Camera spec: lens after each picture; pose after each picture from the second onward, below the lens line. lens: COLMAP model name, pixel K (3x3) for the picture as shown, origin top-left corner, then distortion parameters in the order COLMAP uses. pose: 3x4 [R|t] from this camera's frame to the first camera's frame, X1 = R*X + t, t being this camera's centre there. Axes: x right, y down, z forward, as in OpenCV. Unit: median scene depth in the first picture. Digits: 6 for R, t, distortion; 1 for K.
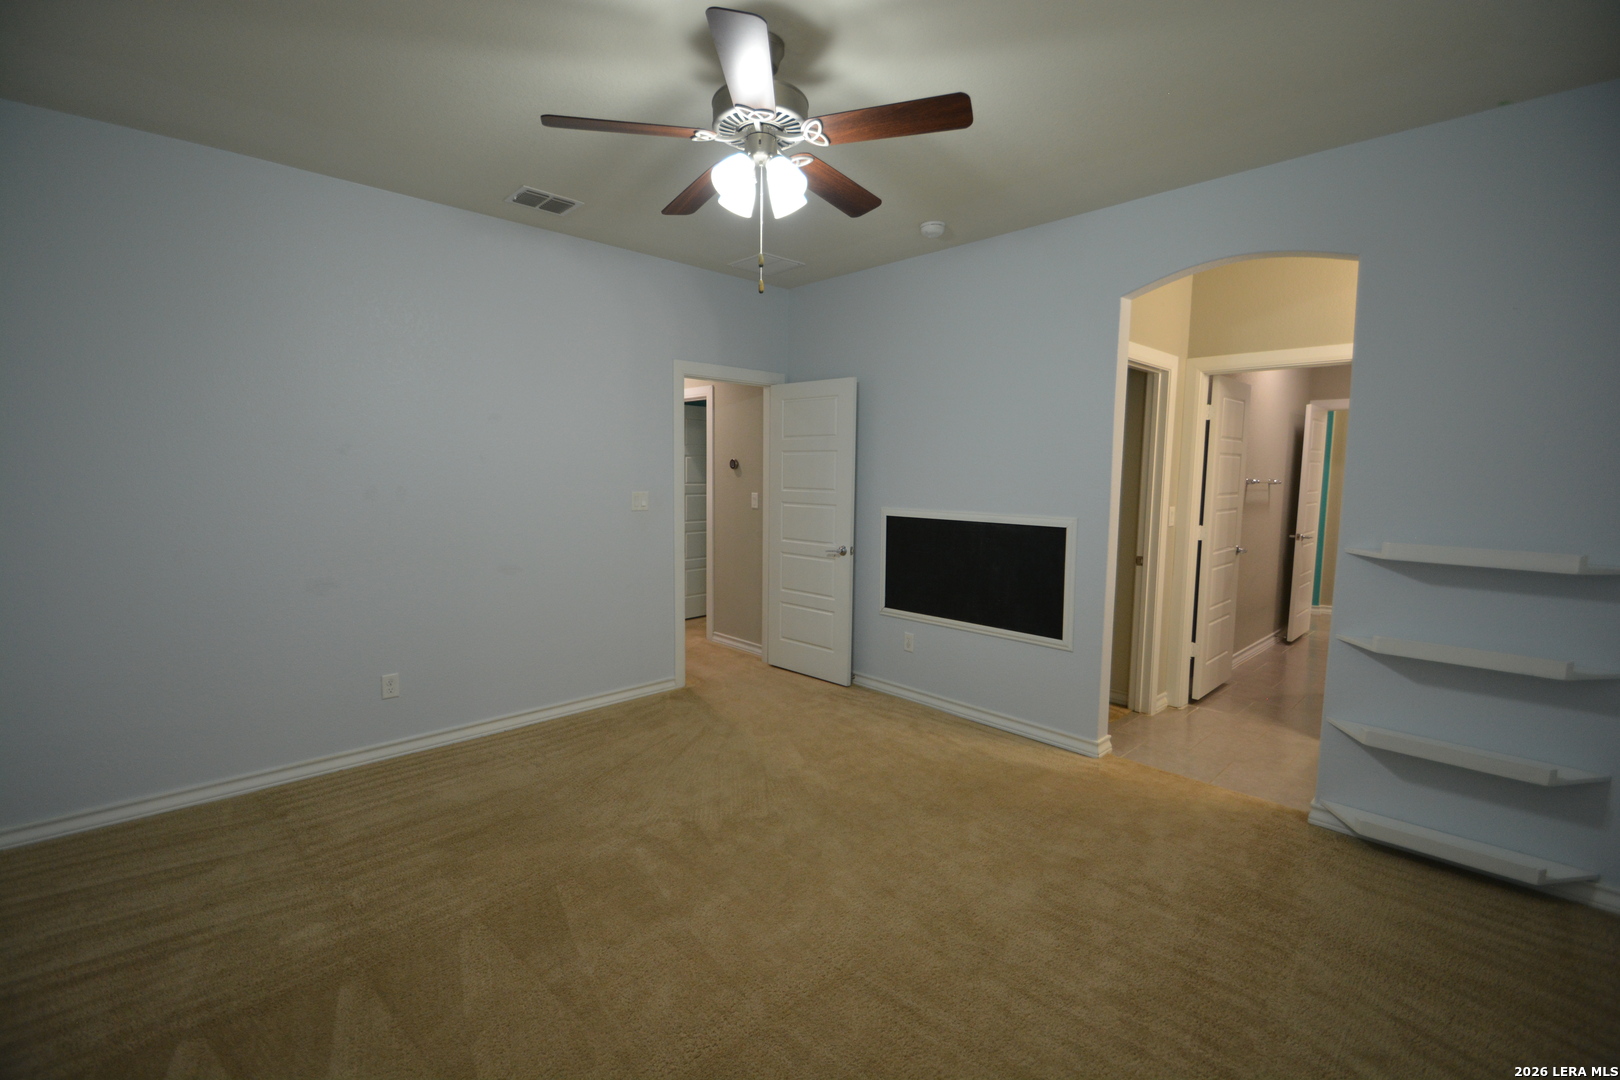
lens RADIAL K [[705.0, 0, 802.4], [0, 705.0, 537.0], [0, 0, 1]] dist [0.015821, -0.015779]
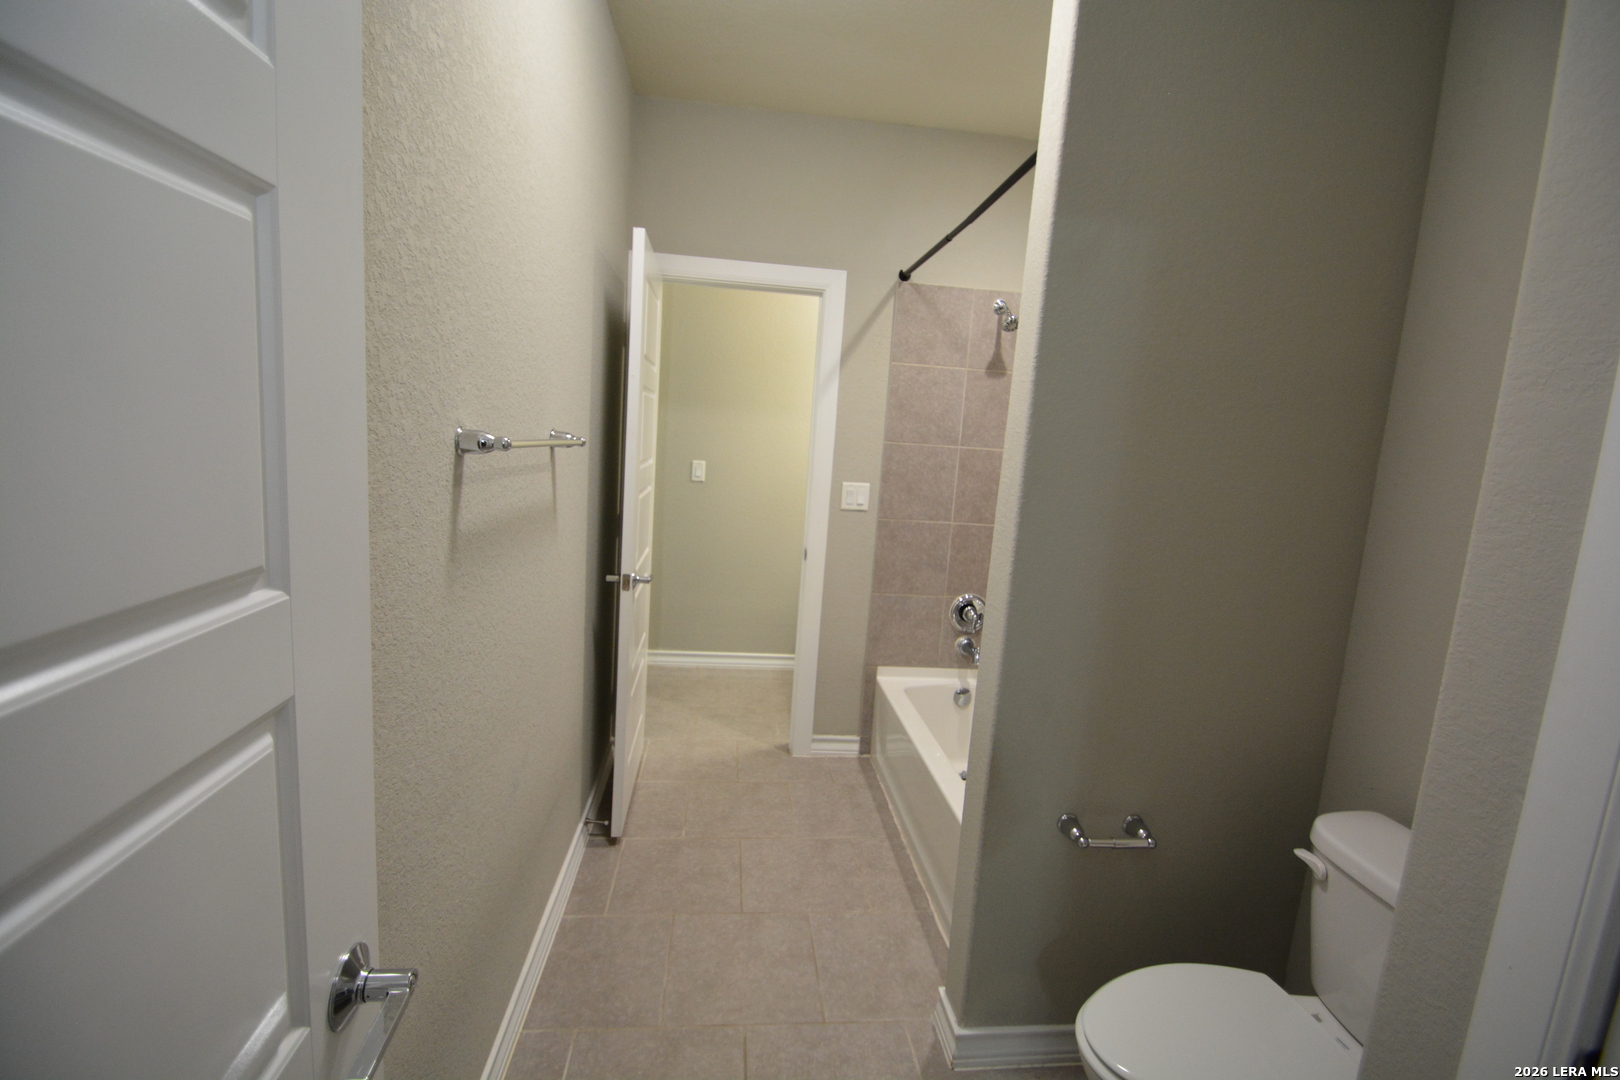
lens RADIAL K [[705.0, 0, 802.4], [0, 705.0, 537.0], [0, 0, 1]] dist [0.015821, -0.015779]
pose [[0.651929, -0.084355, 0.753574, 0.466249], [0.006620, 0.994388, 0.105584, -0.064279], [-0.758251, -0.063845, 0.648829, 0.665780]]
